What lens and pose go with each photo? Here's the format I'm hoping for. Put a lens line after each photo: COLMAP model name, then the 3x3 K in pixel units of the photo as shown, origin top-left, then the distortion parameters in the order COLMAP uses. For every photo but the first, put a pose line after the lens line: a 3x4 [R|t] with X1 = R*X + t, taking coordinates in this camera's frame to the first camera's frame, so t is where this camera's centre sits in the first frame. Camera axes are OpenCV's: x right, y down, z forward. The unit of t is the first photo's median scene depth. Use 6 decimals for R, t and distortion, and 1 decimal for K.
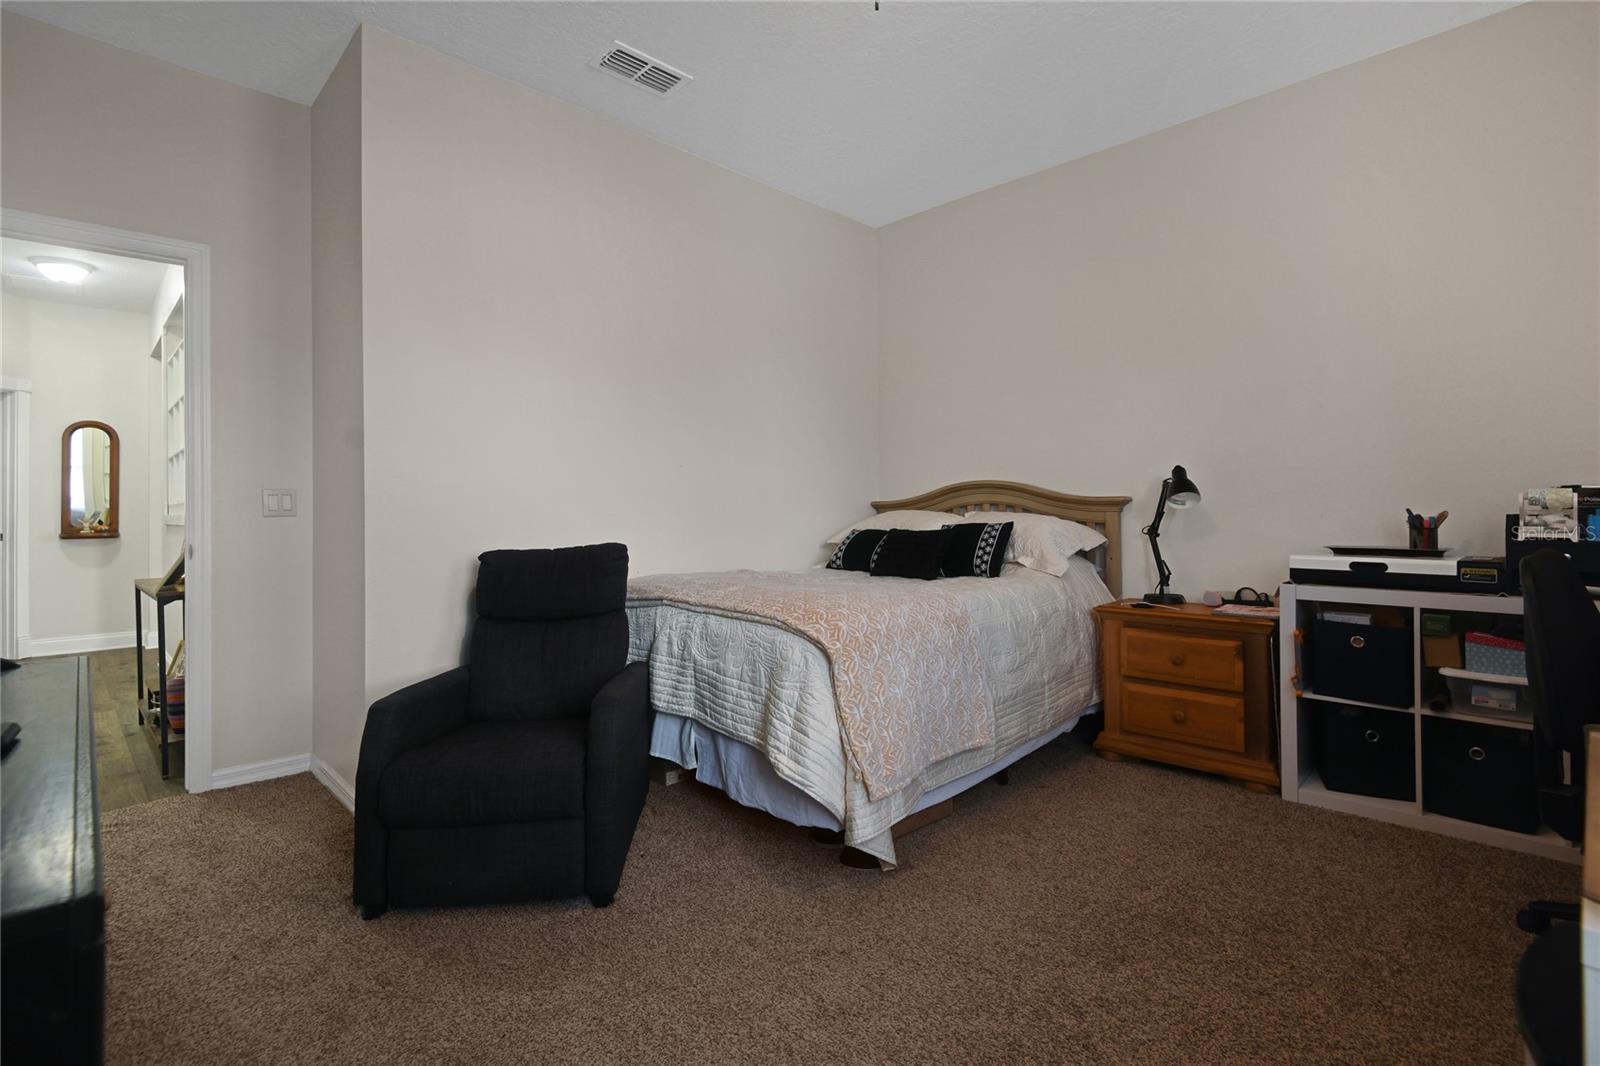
lens RADIAL K [[746.6, 0, 793.2], [0, 746.6, 509.9], [0, 0, 1]] dist [0.003807, 0.000376]
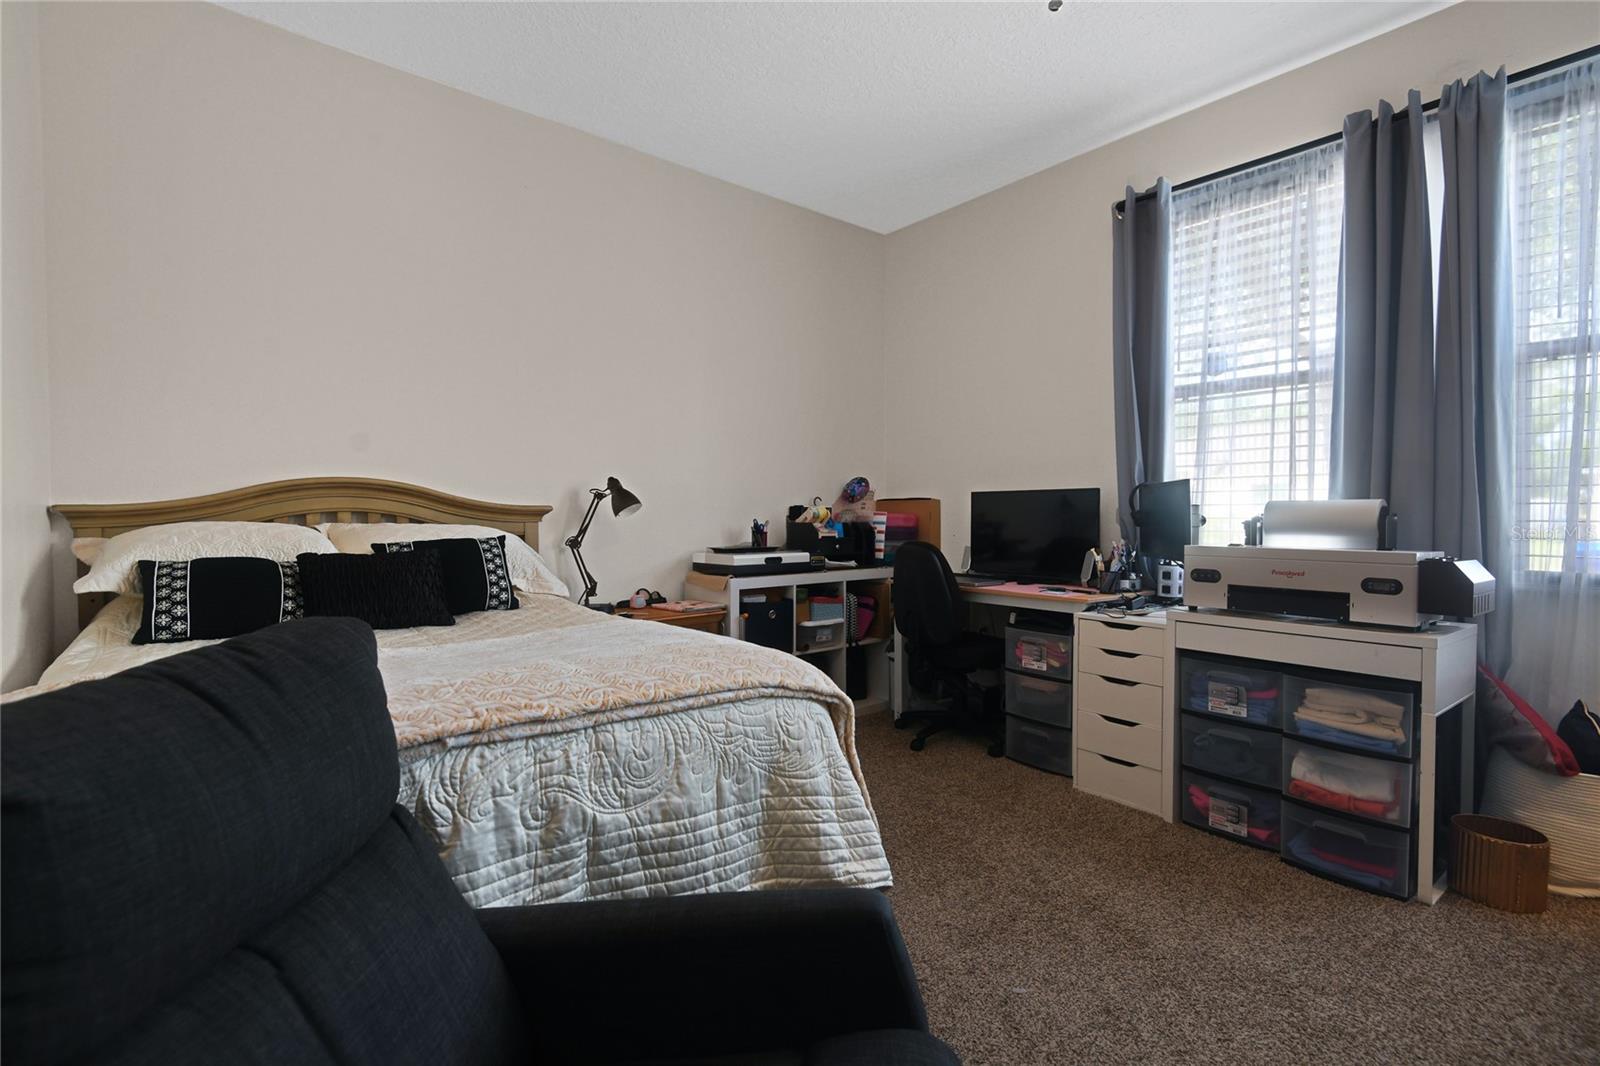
lens RADIAL K [[746.6, 0, 793.2], [0, 746.6, 509.9], [0, 0, 1]] dist [0.003807, 0.000376]
pose [[0.084778, 0.011216, 0.996337, -0.625096], [0.003313, 0.999928, -0.011538, -0.001755], [-0.996394, 0.004279, 0.084734, 0.841246]]
